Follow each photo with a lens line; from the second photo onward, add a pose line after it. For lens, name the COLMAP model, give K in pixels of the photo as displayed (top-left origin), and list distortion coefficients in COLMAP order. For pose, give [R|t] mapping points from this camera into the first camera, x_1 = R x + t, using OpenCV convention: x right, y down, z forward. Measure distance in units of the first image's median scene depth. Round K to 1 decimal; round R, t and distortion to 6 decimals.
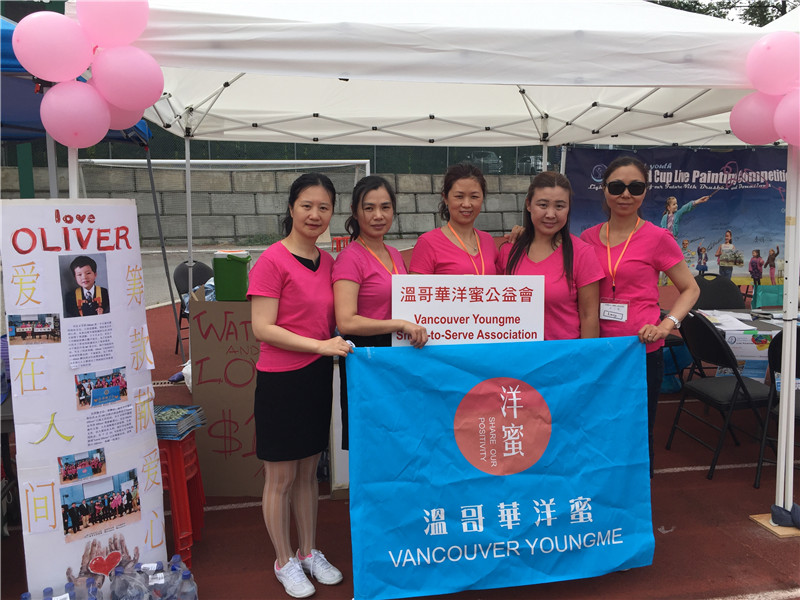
lens RADIAL K [[664.4, 0, 404.5], [0, 664.4, 294.7], [0, 0, 1]] dist [0.037593, -0.080001]
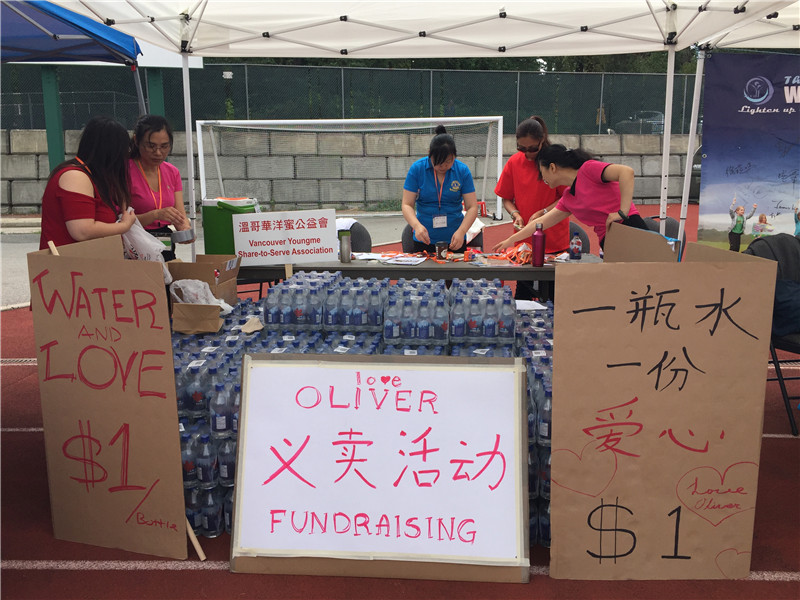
lens RADIAL K [[664.4, 0, 400.9], [0, 664.4, 301.8], [0, 0, 1]] dist [0.037593, -0.080001]
pose [[0.971975, 0.043994, -0.230929, 0.290252], [-0.031470, 0.997841, 0.057639, 0.009675], [0.232966, -0.048756, 0.971262, 0.666661]]
